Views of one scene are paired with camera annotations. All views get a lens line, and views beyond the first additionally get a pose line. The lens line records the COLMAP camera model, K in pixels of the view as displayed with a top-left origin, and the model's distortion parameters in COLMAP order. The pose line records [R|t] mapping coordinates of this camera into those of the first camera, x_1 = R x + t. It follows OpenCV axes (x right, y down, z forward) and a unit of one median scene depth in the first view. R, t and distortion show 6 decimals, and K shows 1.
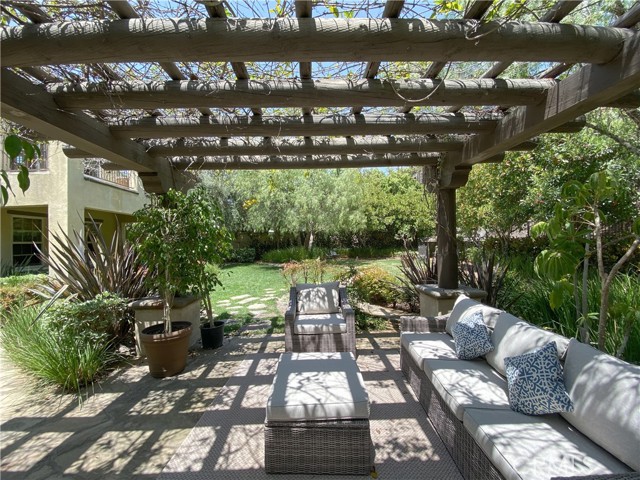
lens RADIAL K [[260.9, 0, 320.0], [0, 260.9, 240.0], [0, 0, 1]] dist [0.046510, -0.032445]
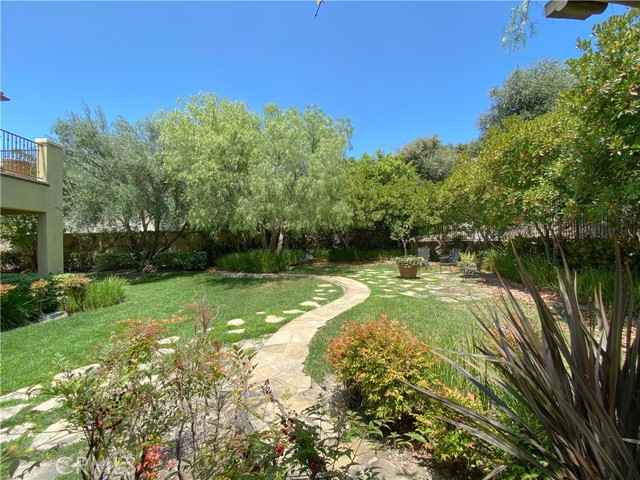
lens RADIAL K [[260.9, 0, 320.0], [0, 260.9, 240.0], [0, 0, 1]] dist [0.046510, -0.032445]
pose [[0.997720, -0.004683, 0.067330, 0.039675], [0.004247, 0.999969, 0.006613, -0.006988], [-0.067359, -0.006312, 0.997709, 0.276608]]
